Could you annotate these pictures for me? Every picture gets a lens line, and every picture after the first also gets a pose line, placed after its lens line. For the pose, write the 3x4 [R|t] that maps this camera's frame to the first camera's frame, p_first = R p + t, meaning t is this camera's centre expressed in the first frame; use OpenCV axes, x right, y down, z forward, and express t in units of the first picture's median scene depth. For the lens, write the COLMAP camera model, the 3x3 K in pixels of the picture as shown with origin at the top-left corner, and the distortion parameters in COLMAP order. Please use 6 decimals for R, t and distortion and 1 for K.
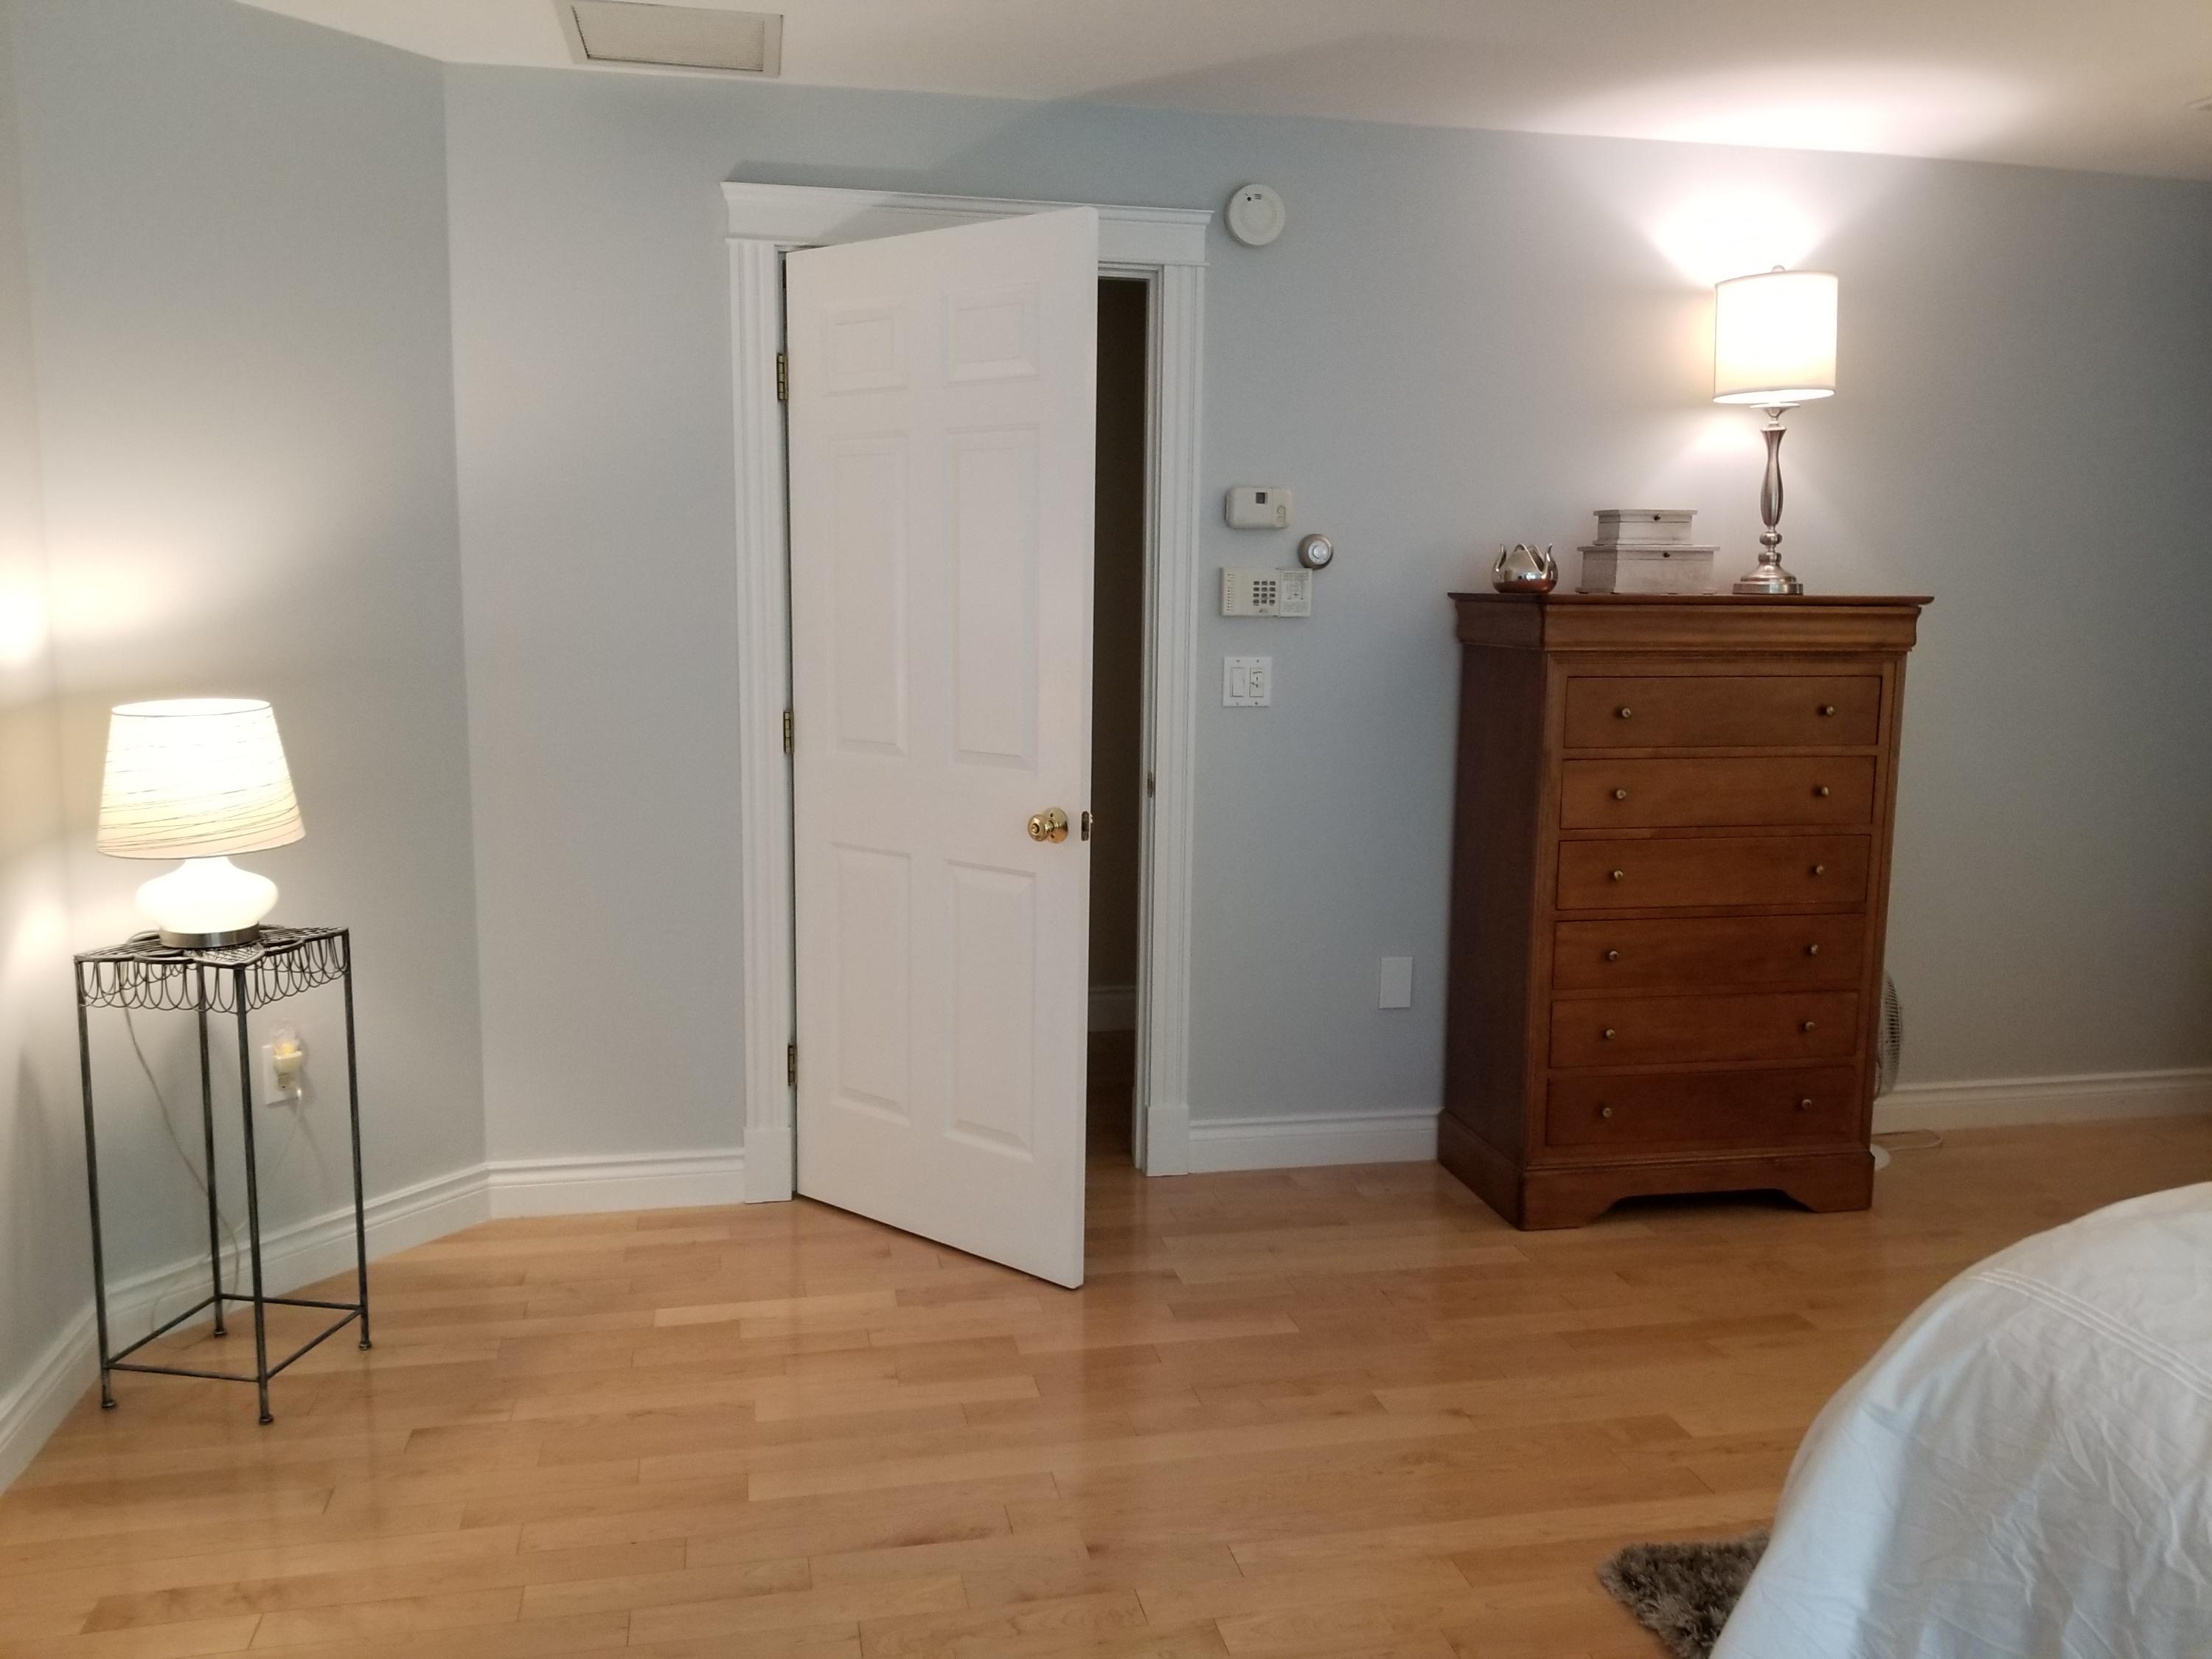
lens RADIAL K [[1737.8, 0, 1105.4], [0, 1737.8, 823.2], [0, 0, 1]] dist [0.035245, -0.011183]
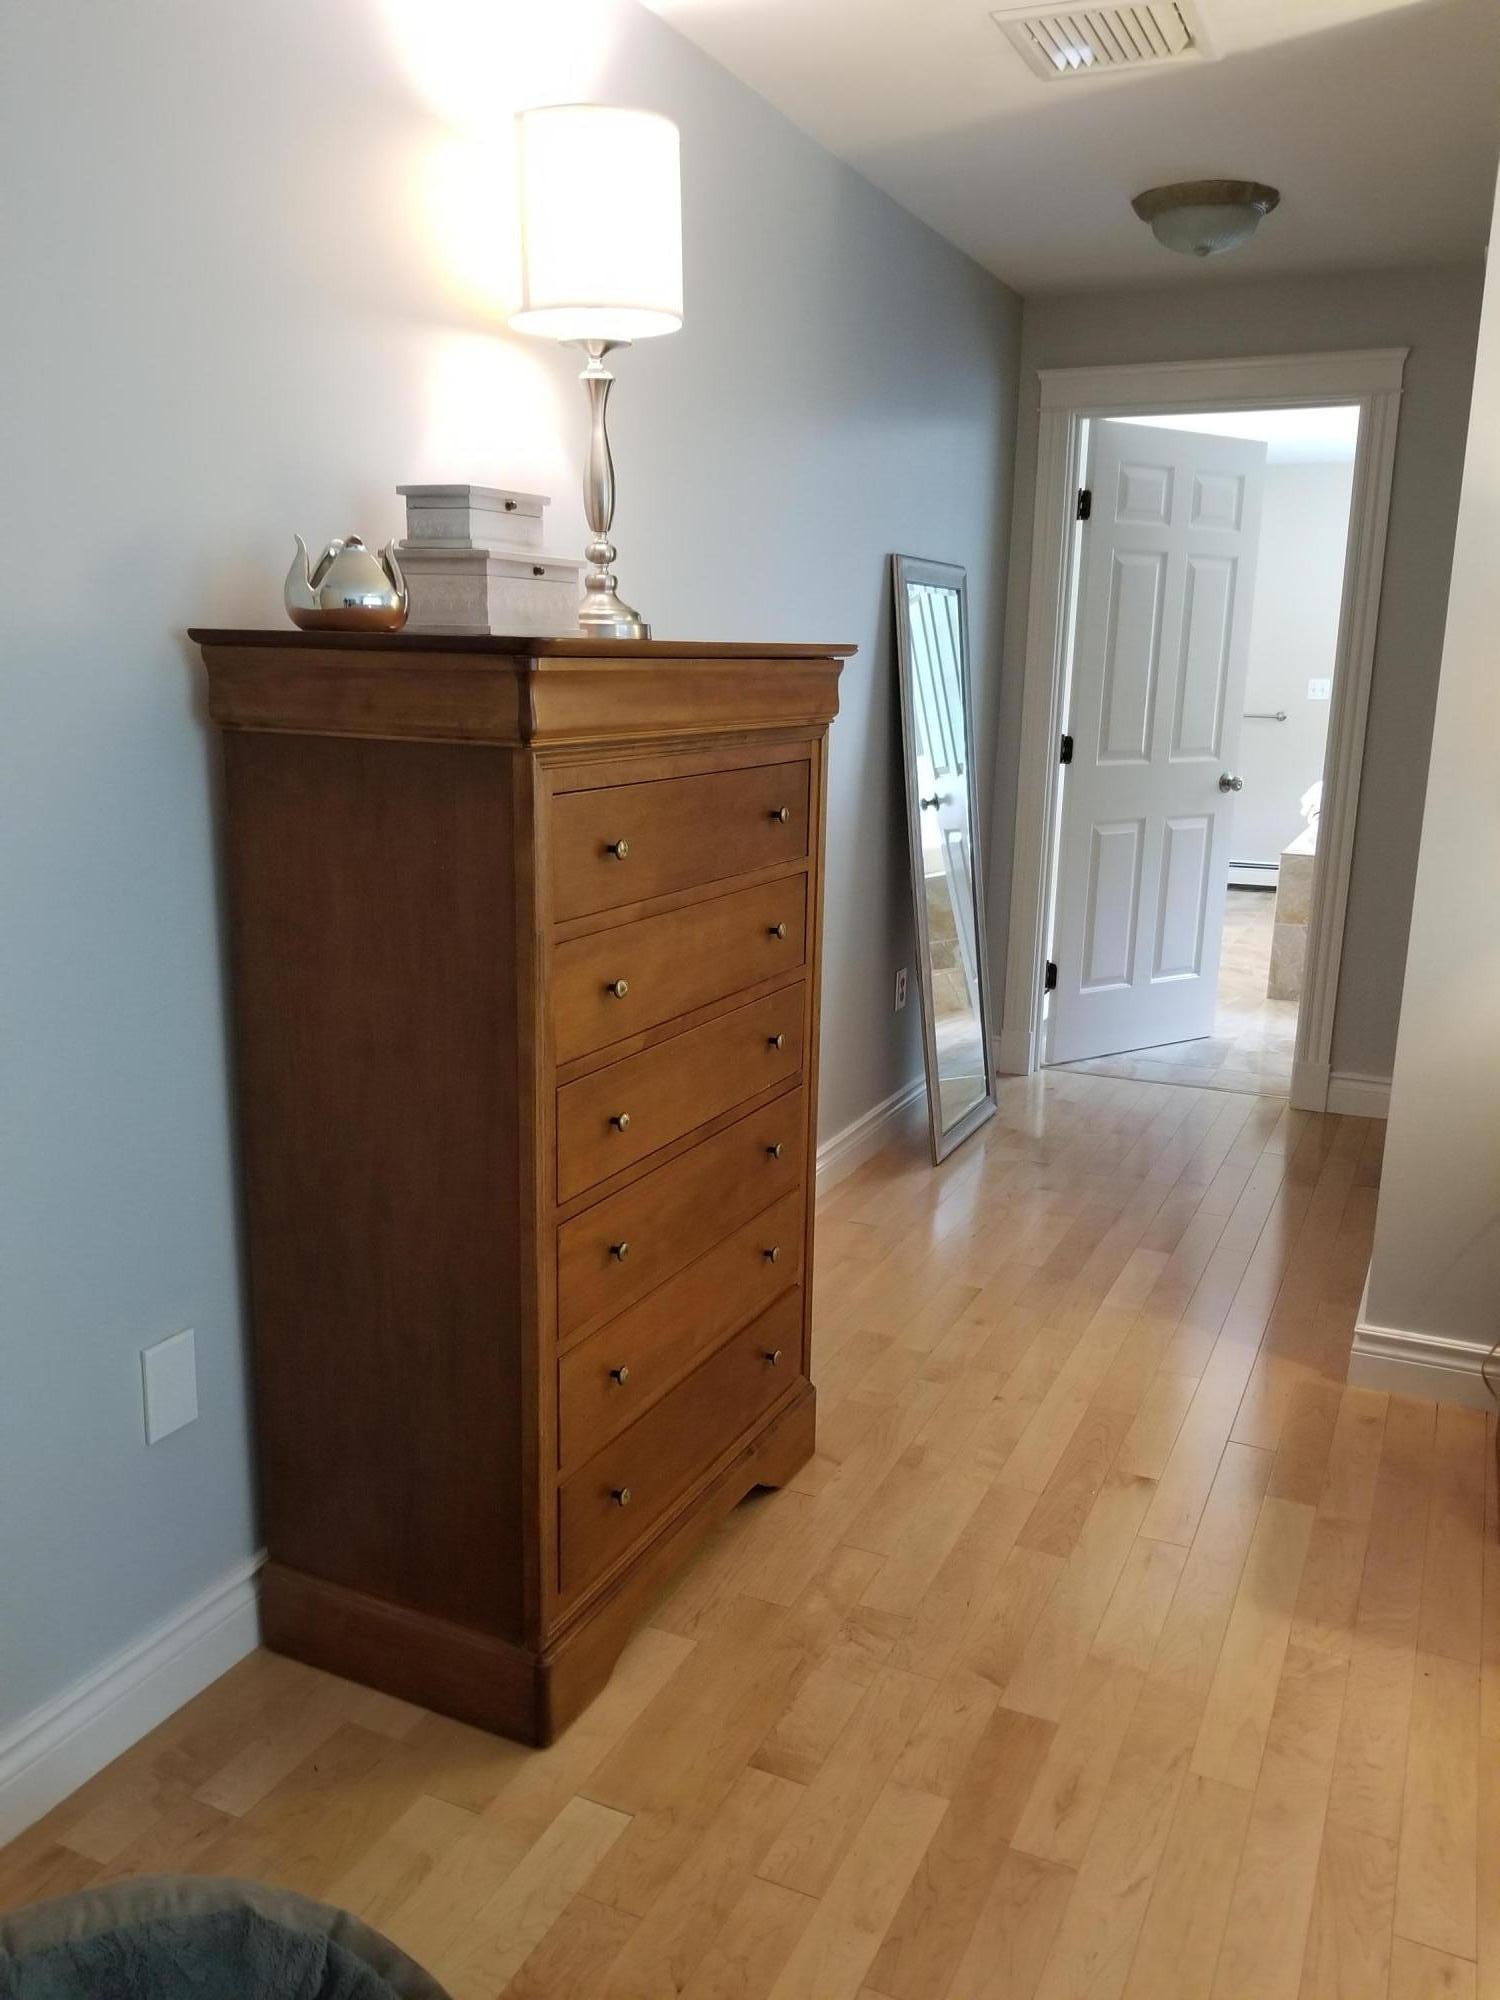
lens RADIAL K [[1571.3, 0, 744.7], [0, 1571.3, 1019.8], [0, 0, 1]] dist [0.035245, -0.011183]
pose [[0.598345, -0.182493, 0.780179, -0.088002], [0.095489, 0.983018, 0.156706, -0.080340], [-0.795528, -0.019265, 0.605610, 0.613863]]
